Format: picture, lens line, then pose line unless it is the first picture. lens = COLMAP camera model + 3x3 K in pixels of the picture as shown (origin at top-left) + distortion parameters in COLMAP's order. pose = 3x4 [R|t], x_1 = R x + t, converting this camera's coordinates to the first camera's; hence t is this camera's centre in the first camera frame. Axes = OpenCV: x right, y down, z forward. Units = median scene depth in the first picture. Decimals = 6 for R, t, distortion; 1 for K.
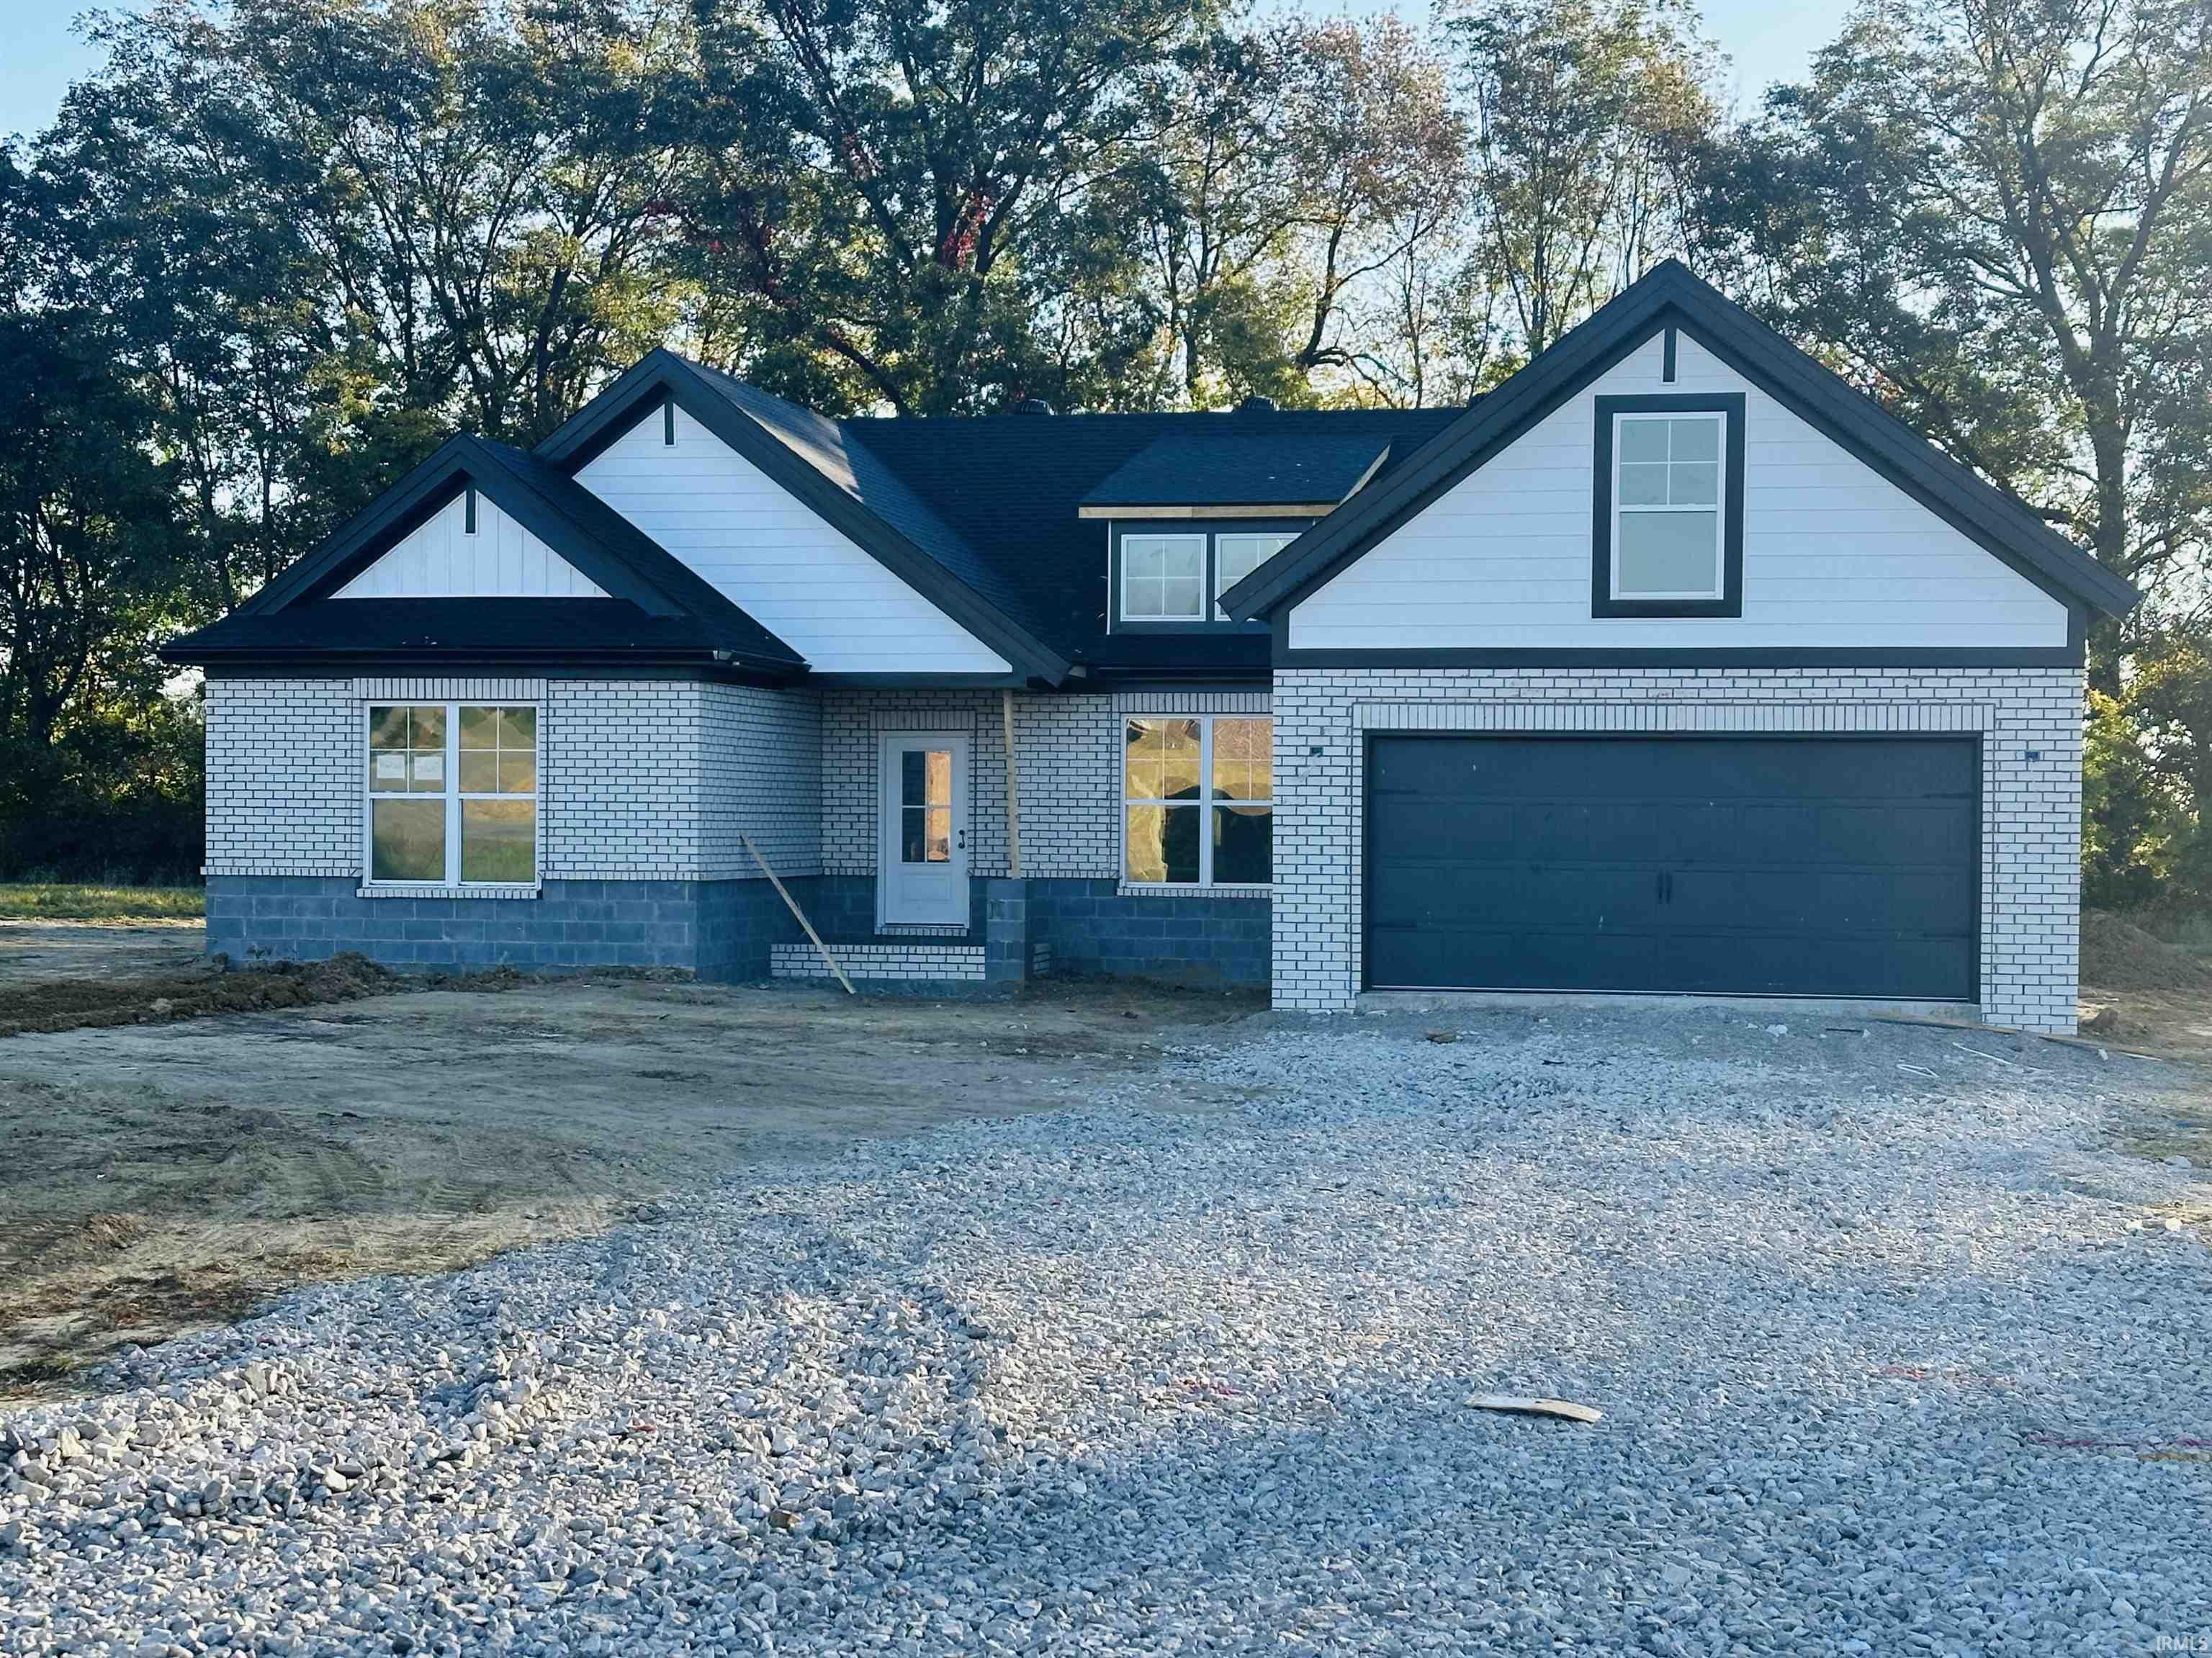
lens RADIAL K [[3413.9, 0, 1106.0], [0, 3413.9, 829.0], [0, 0, 1]] dist [0.147036, 0.148069]
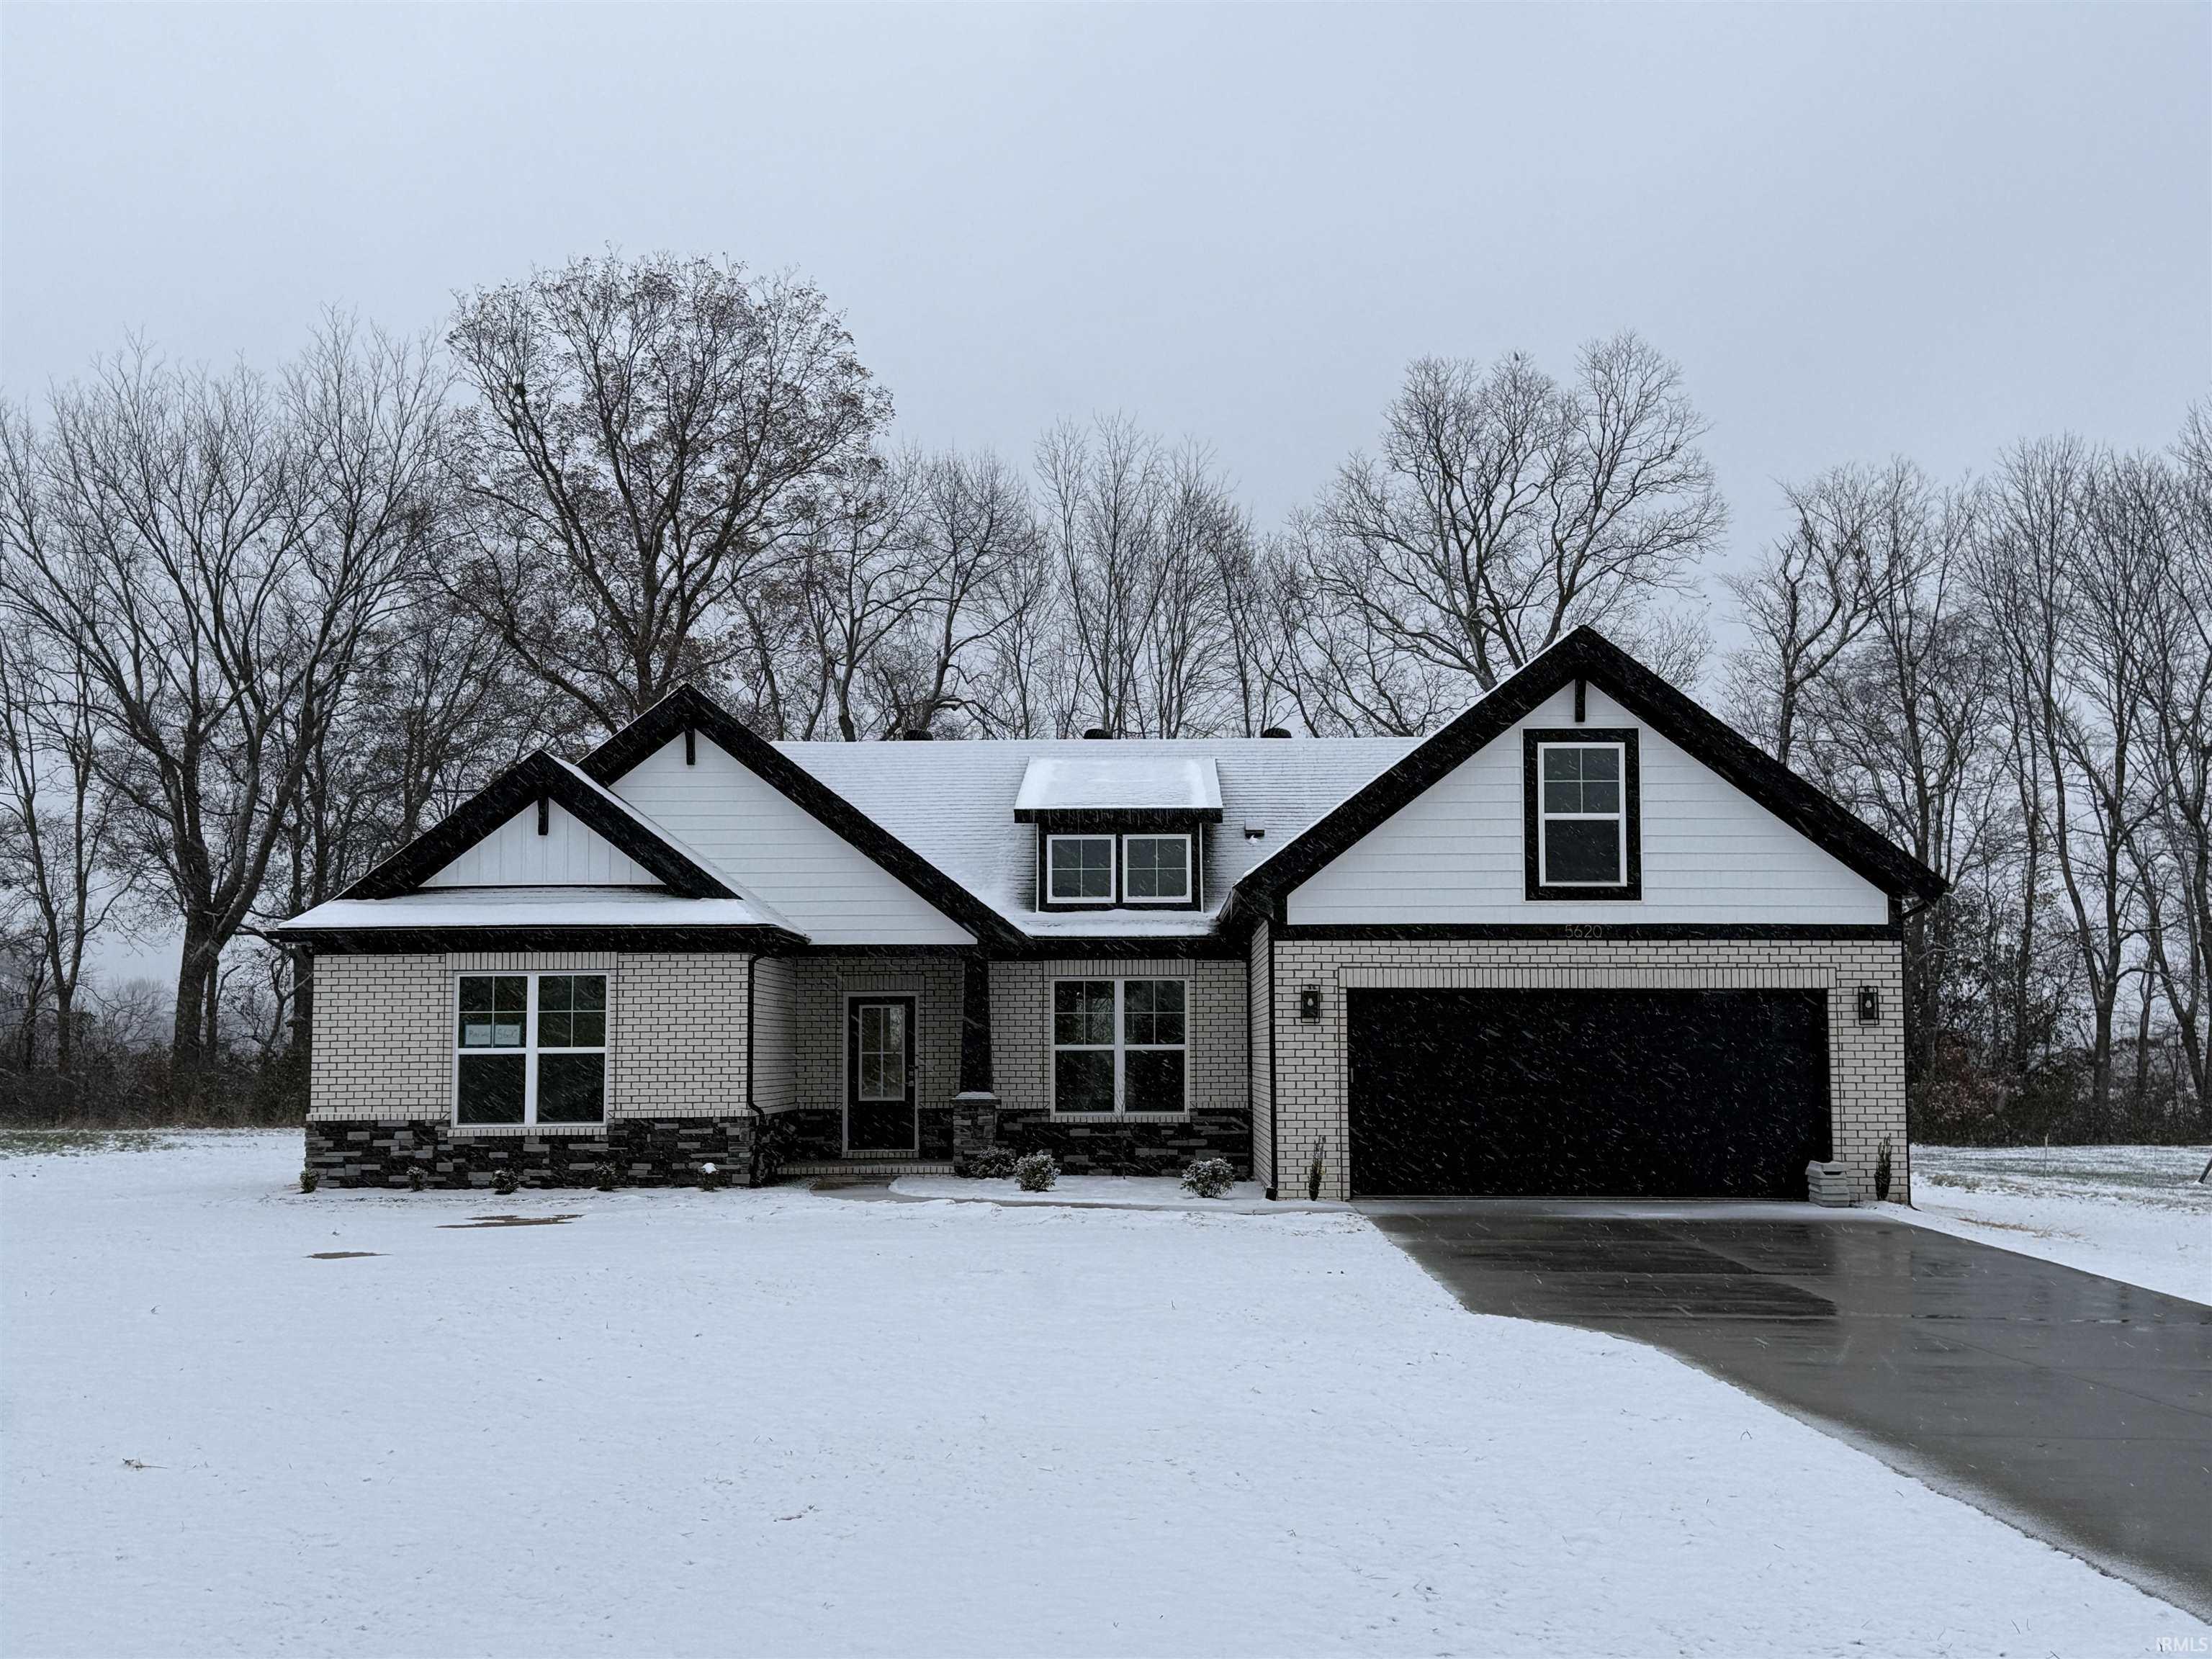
lens RADIAL K [[2681.5, 0, 1106.0], [0, 2681.5, 829.5], [0, 0, 1]] dist [0.137543, 0.003943]
pose [[0.984349, 0.004782, 0.176165, -0.189548], [0.011220, 0.995903, -0.089726, 0.000531], [-0.175872, 0.090298, 0.980263, 0.040032]]
